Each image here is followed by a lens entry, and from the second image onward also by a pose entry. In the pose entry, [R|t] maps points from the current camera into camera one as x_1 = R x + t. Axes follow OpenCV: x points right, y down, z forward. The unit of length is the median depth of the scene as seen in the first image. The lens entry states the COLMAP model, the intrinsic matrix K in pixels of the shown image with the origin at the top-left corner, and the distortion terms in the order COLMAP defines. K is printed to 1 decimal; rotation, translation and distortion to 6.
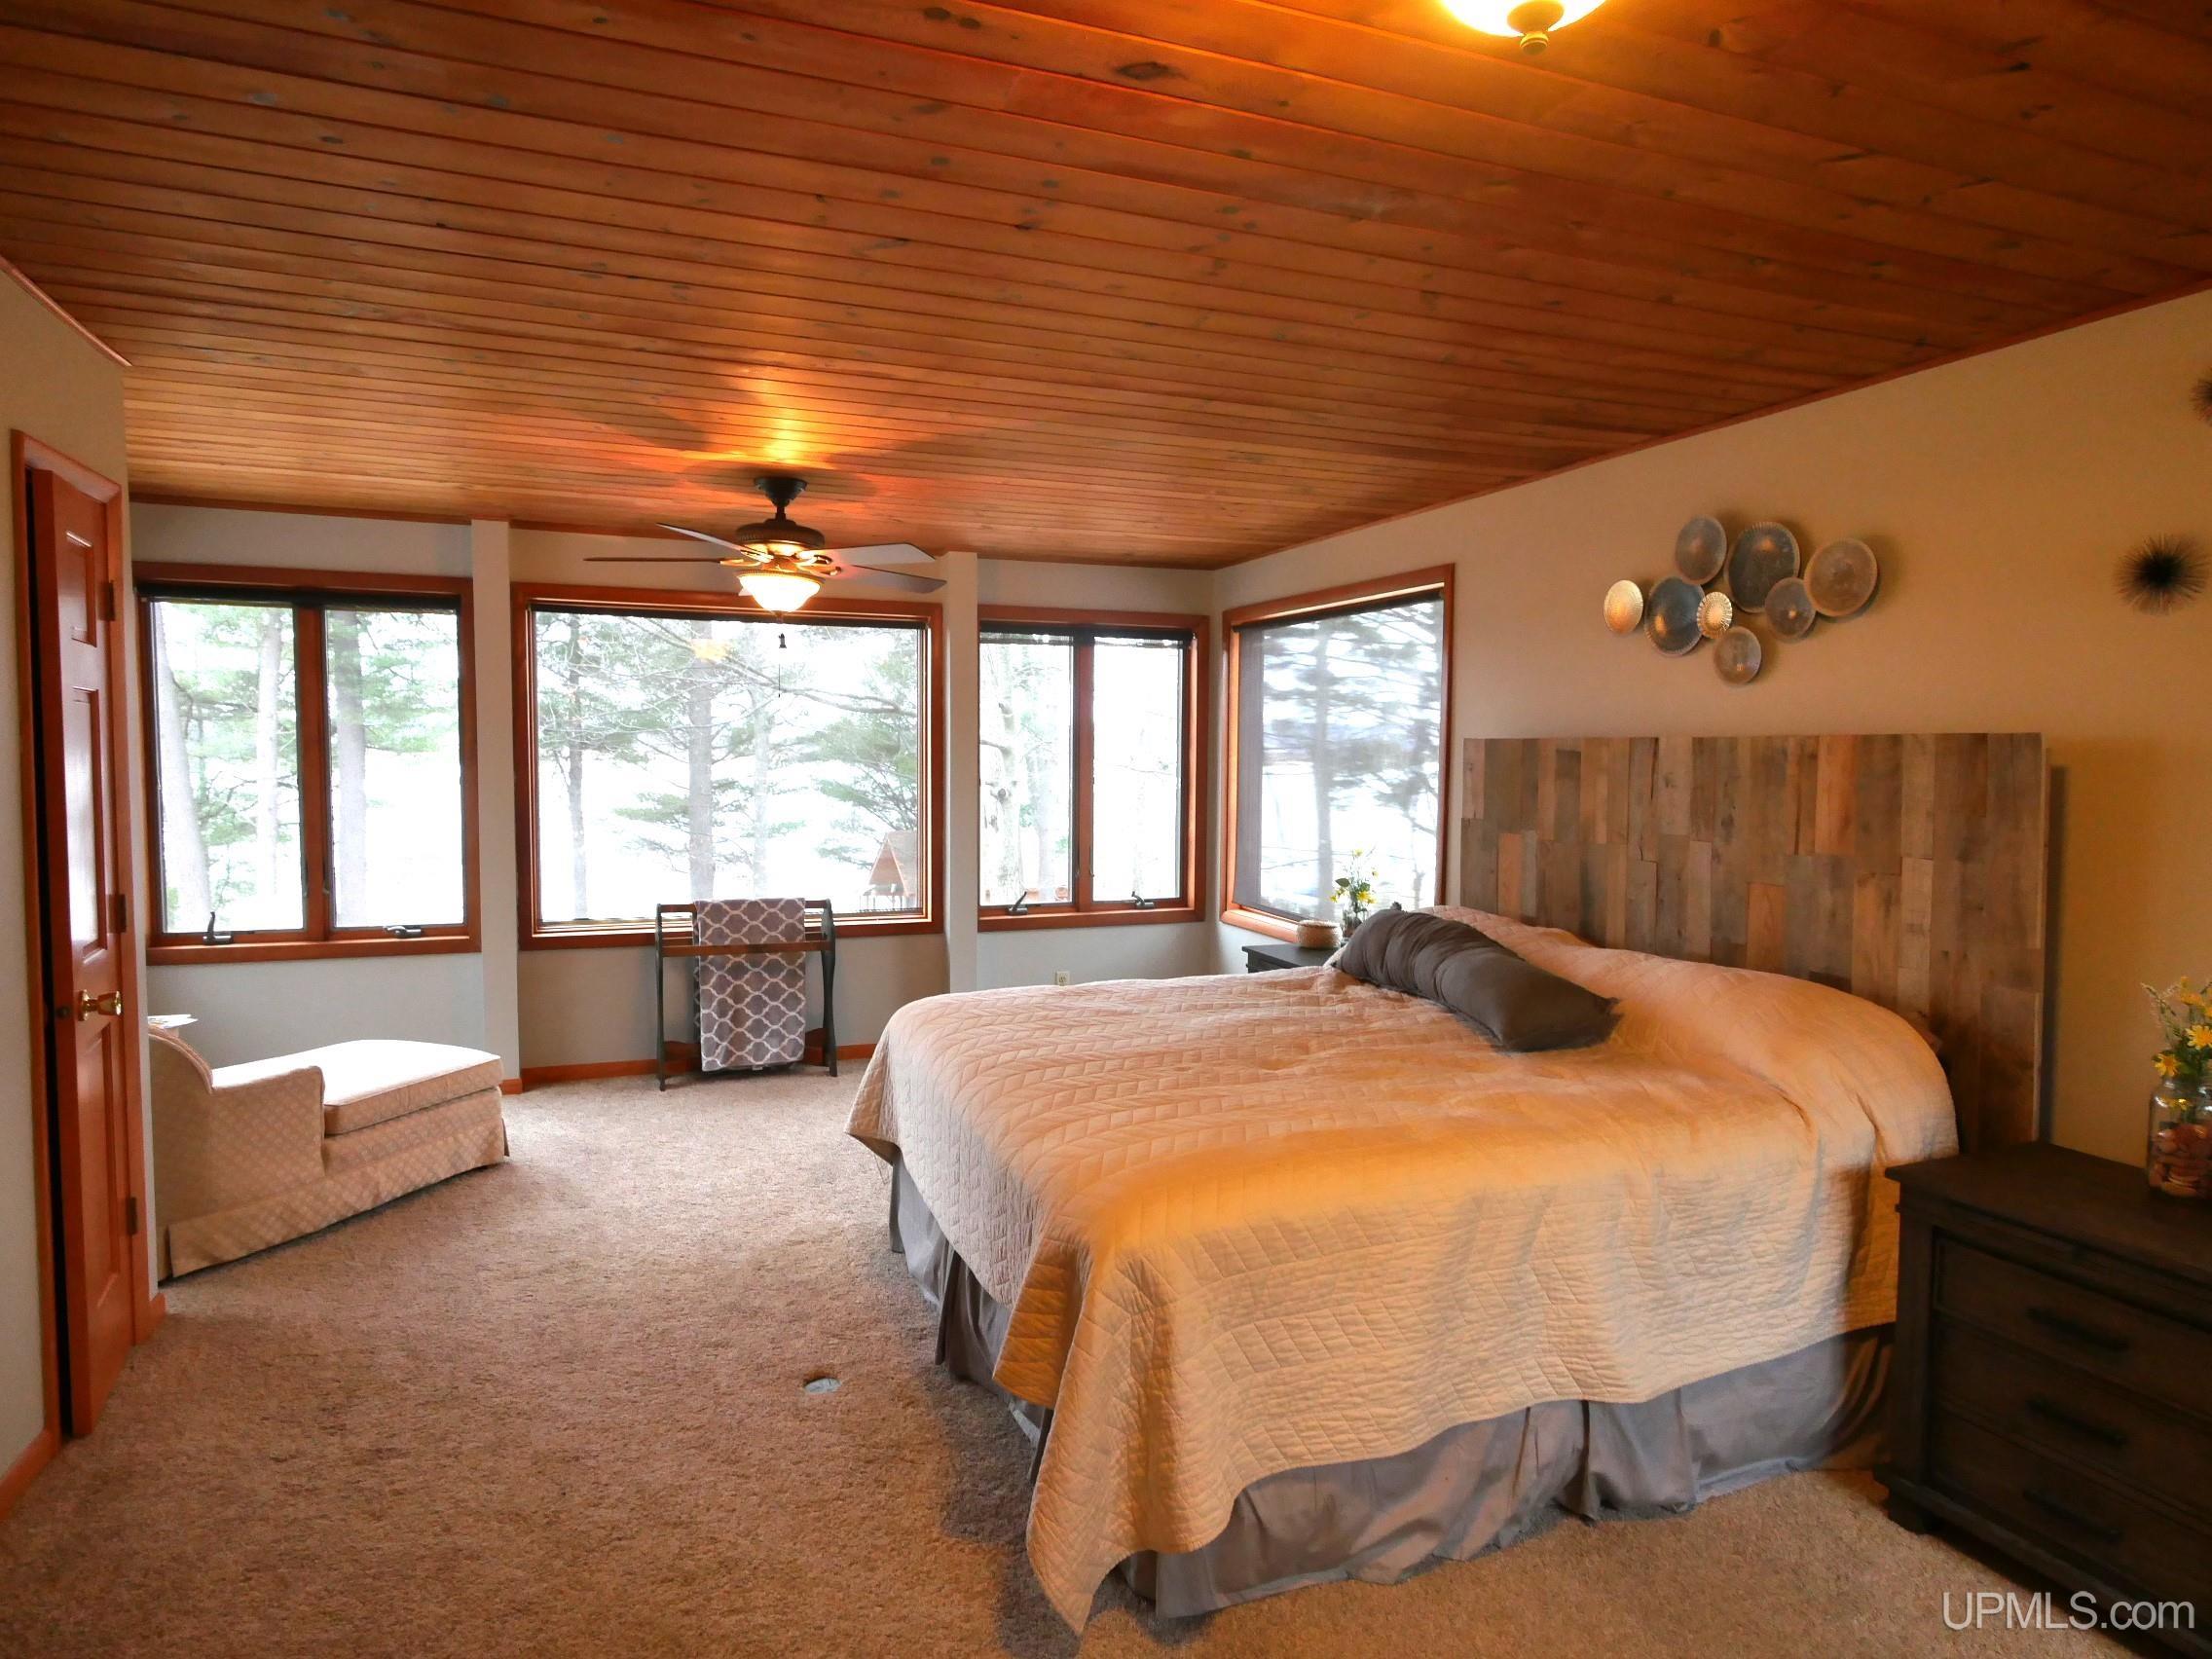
lens RADIAL K [[1339.8, 0, 1113.8], [0, 1339.8, 831.3], [0, 0, 1]] dist [-0.004367, -0.004965]
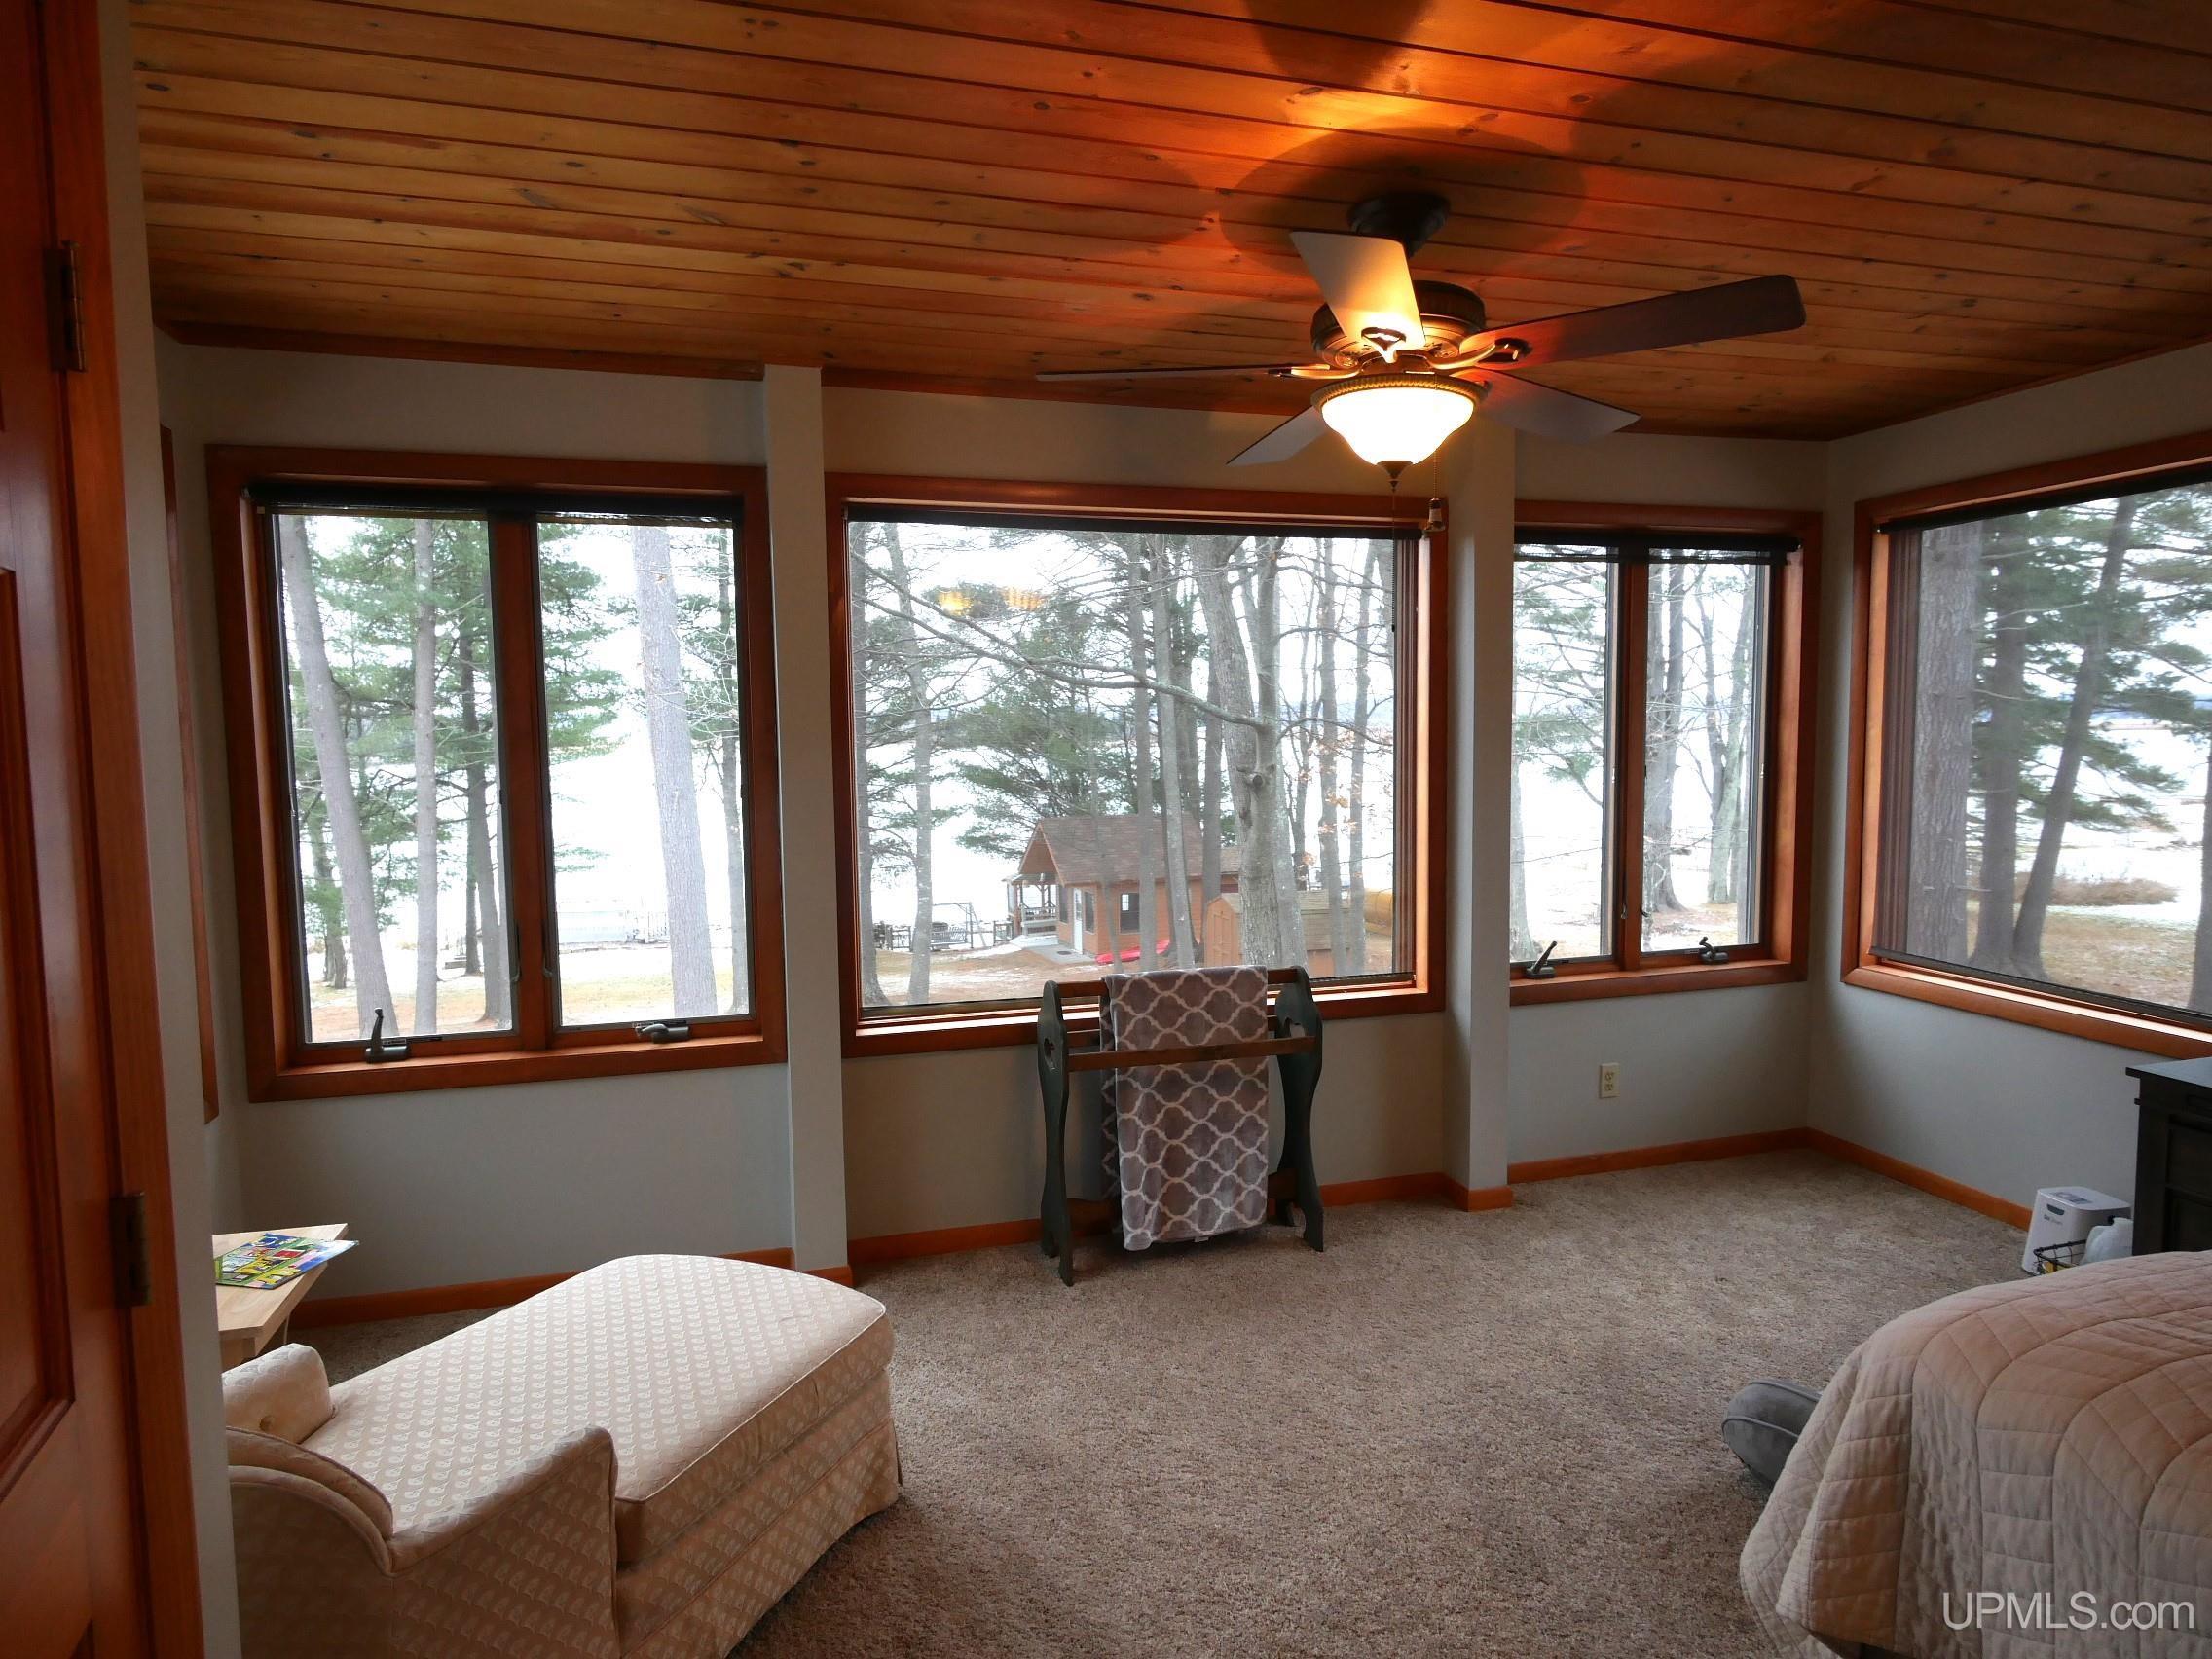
lens RADIAL K [[1339.8, 0, 1102.5], [0, 1339.8, 832.6], [0, 0, 1]] dist [-0.004367, -0.004965]
pose [[0.995414, -0.014754, -0.094516, -0.250468], [0.016233, 0.999757, 0.014898, -0.024581], [0.094273, -0.016364, 0.995412, 0.371305]]
